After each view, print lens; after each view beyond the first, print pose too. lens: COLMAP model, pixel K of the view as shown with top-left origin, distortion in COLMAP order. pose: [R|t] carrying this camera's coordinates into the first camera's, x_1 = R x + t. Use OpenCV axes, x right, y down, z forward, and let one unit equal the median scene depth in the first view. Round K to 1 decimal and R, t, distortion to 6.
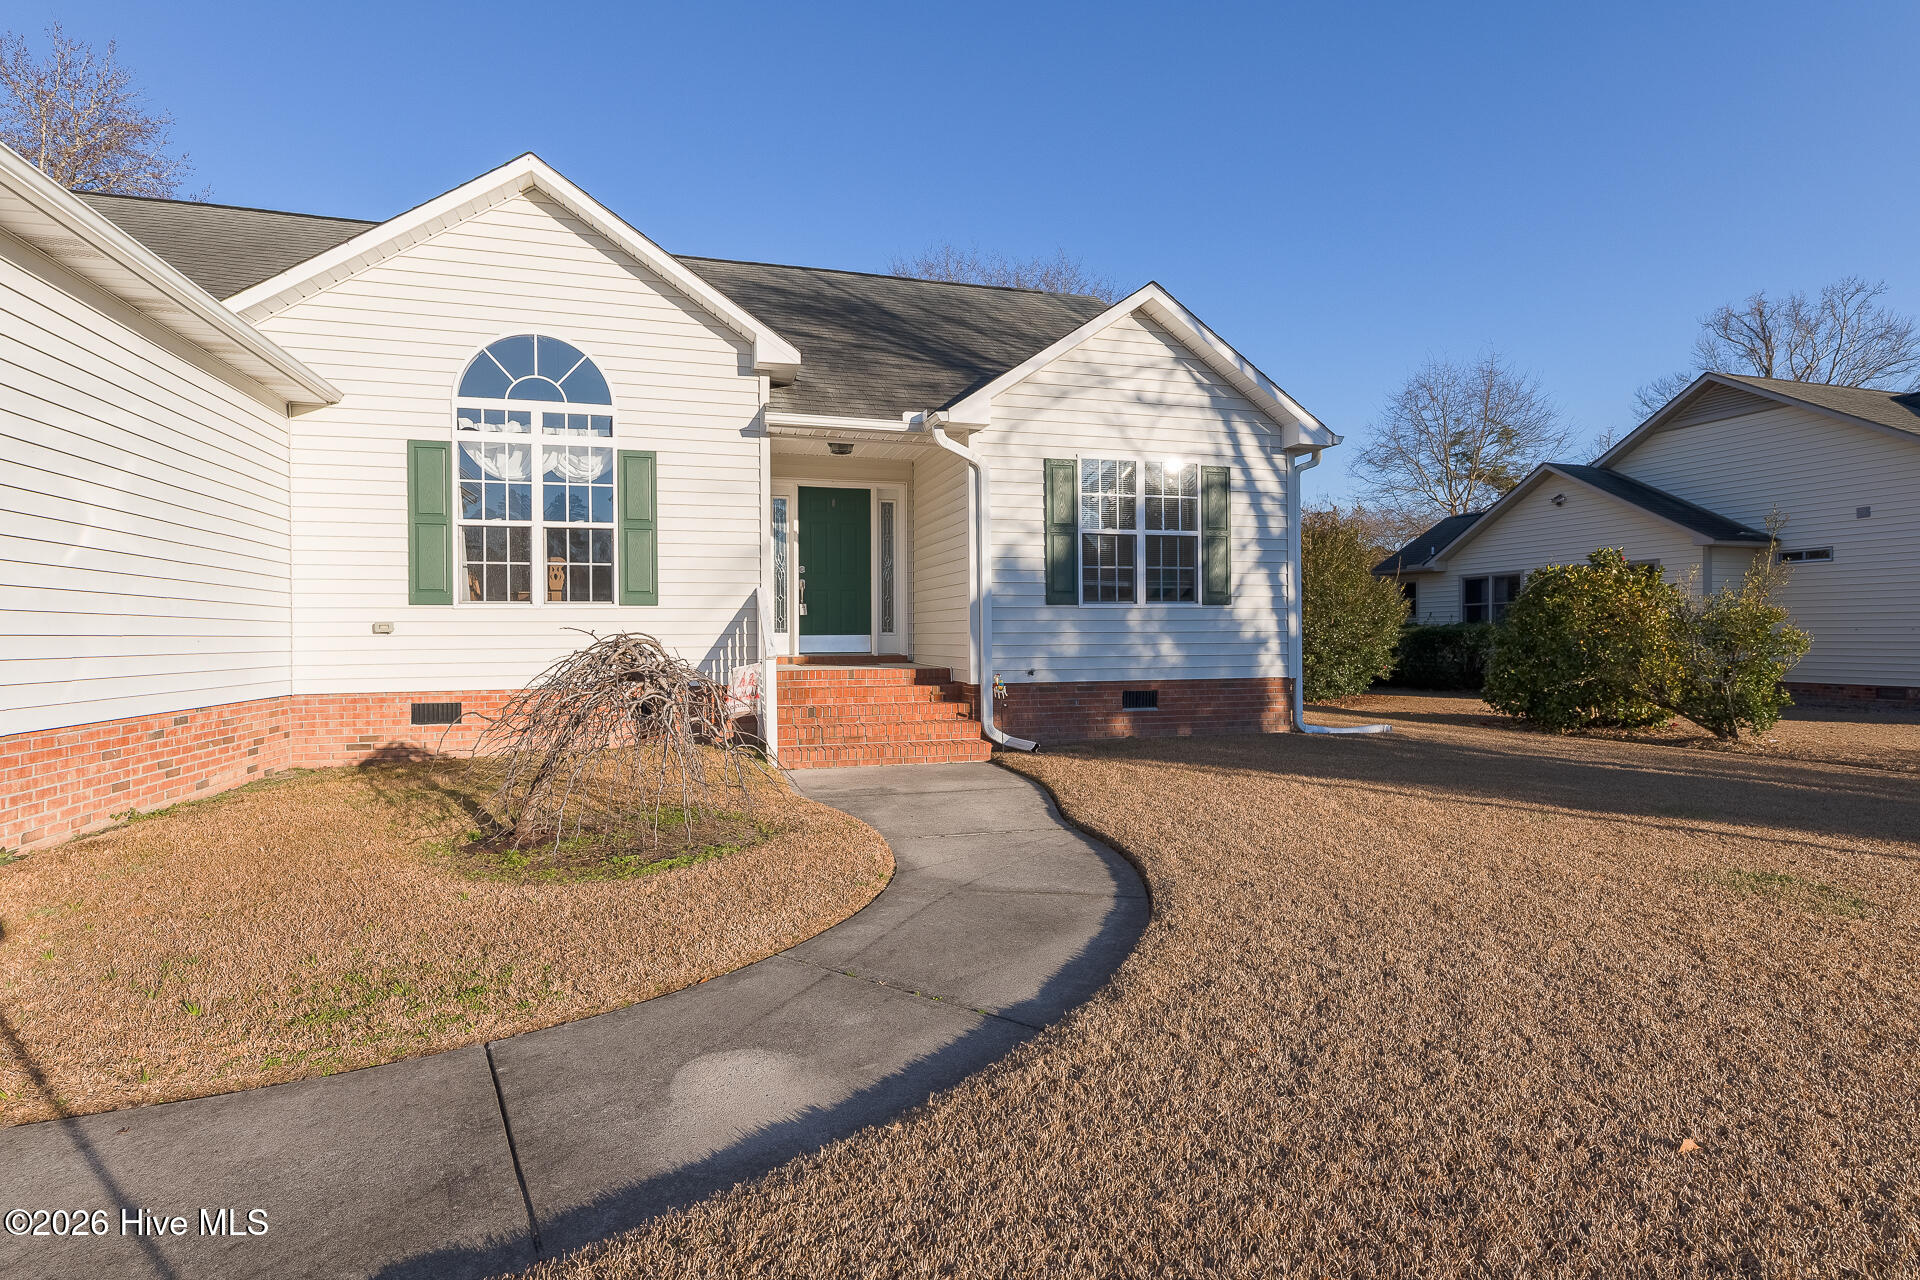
lens RADIAL K [[972.3, 0, 965.7], [0, 972.3, 641.1], [0, 0, 1]] dist [0.005367, 0.001618]
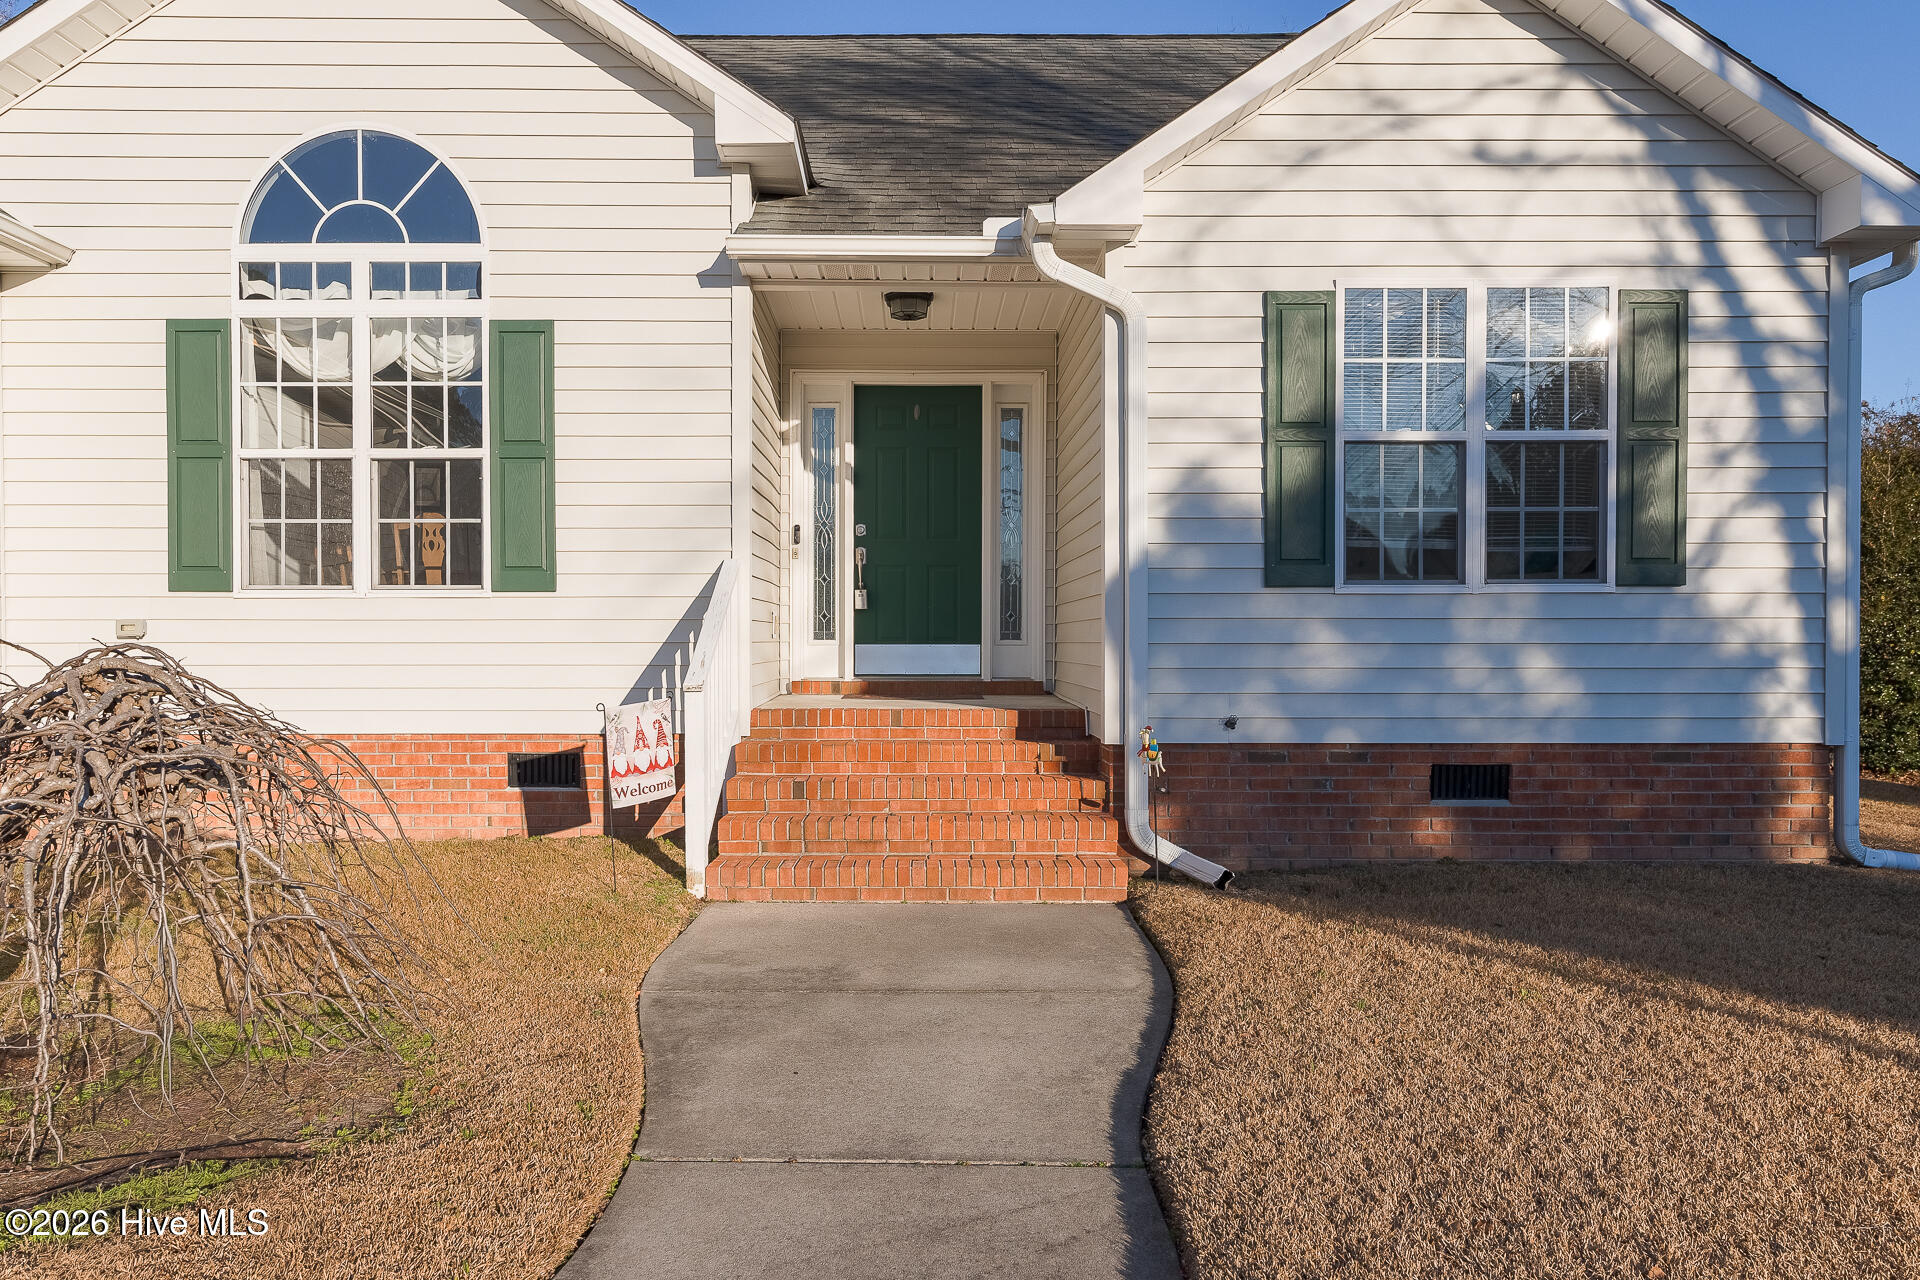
lens RADIAL K [[1351.5, 0, 923.7], [0, 1351.5, 661.4], [0, 0, 1]] dist [0.005853, 0.000974]
pose [[0.959593, 0.009059, -0.281247, 0.106515], [-0.005866, 0.999908, 0.012194, -0.005923], [0.281331, -0.010051, 0.959558, 0.280897]]
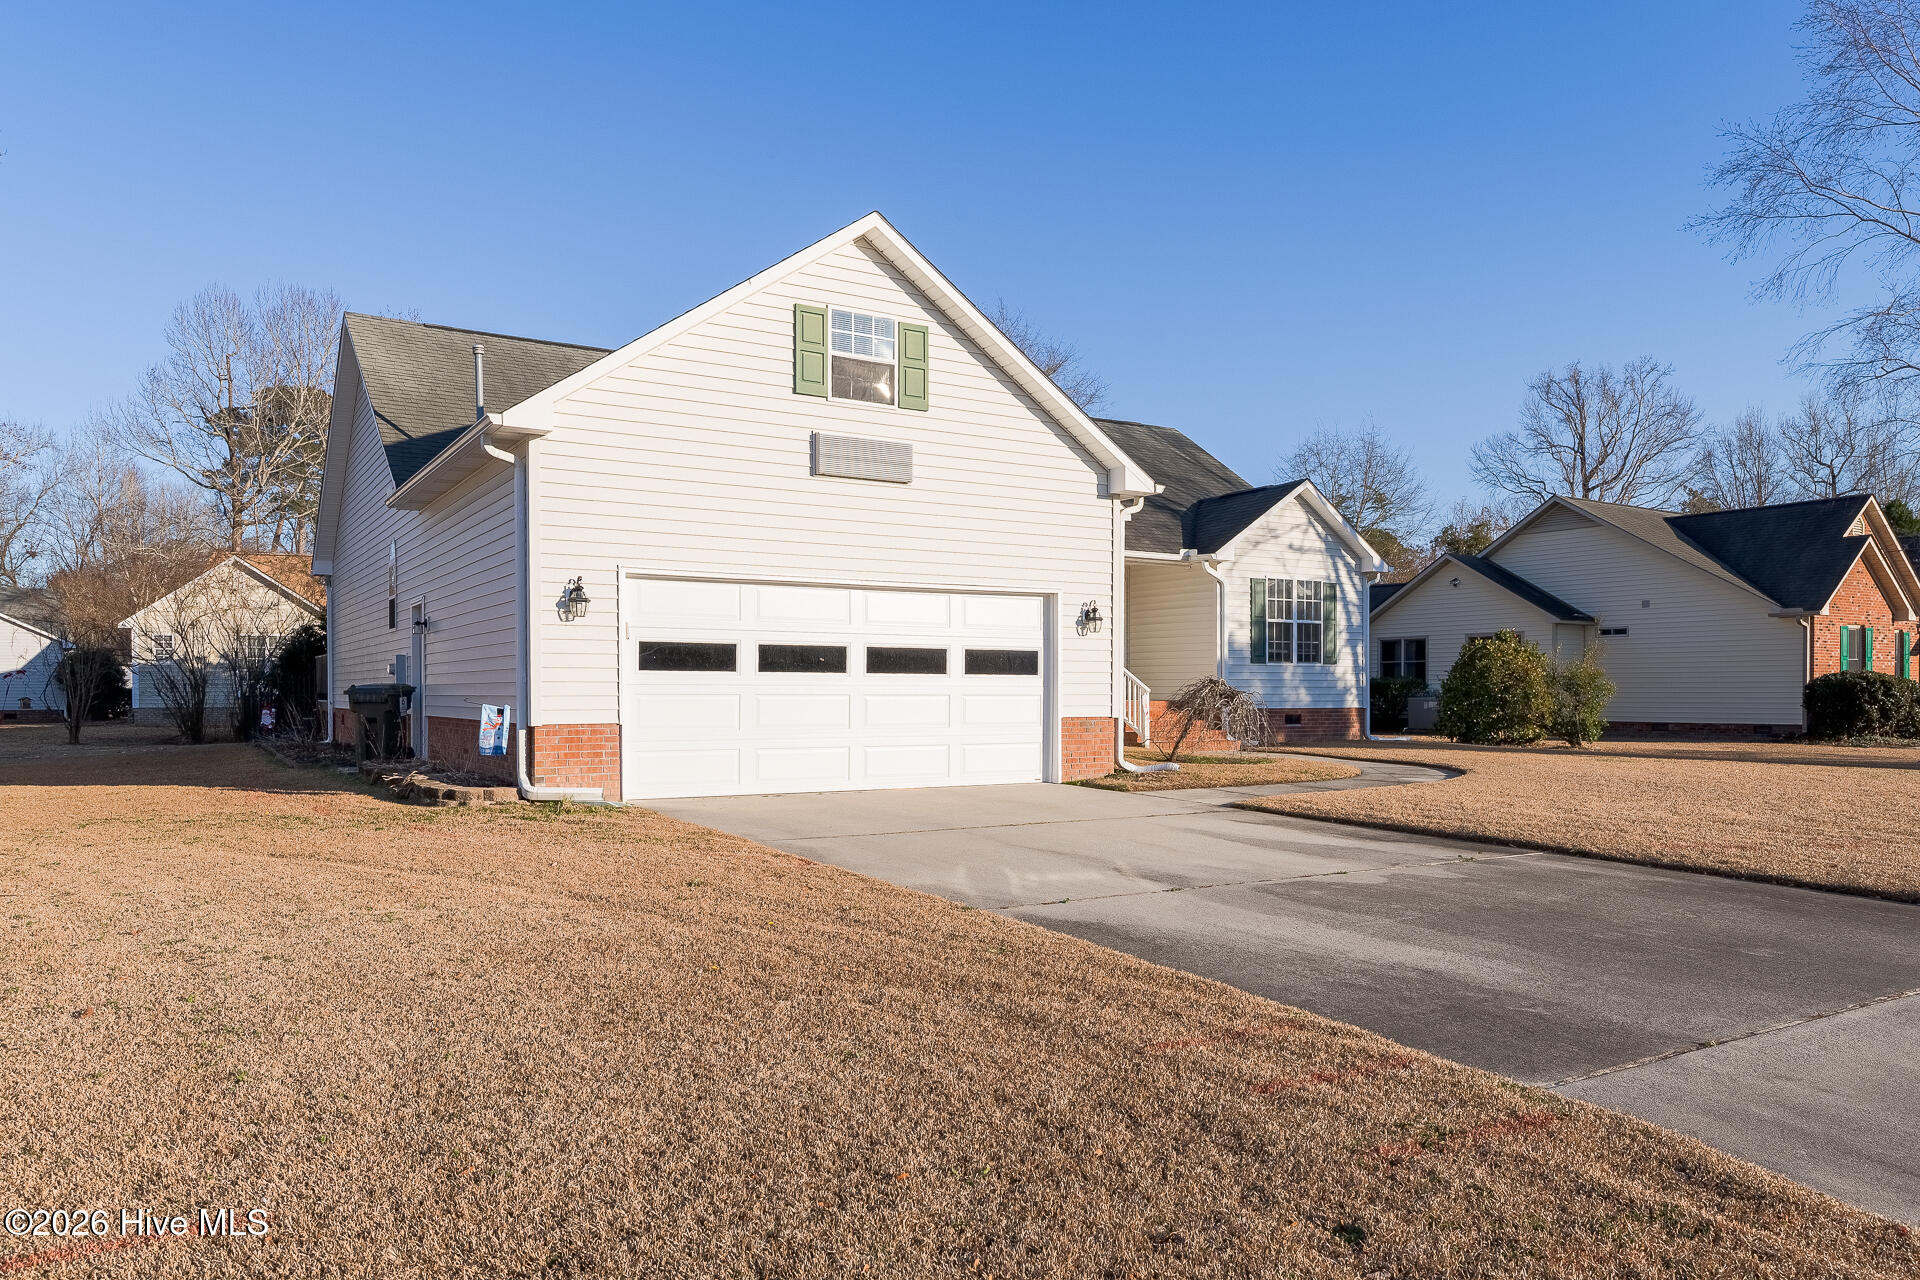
lens RADIAL K [[1273.9, 0, 1021.3], [0, 1273.9, 673.4], [0, 0, 1]] dist [-0.005474, 0.005236]
pose [[0.962456, 0.011460, 0.271196, -0.894364], [-0.006780, 0.999812, -0.018188, 0.022432], [-0.271353, 0.015667, 0.962352, -1.041195]]
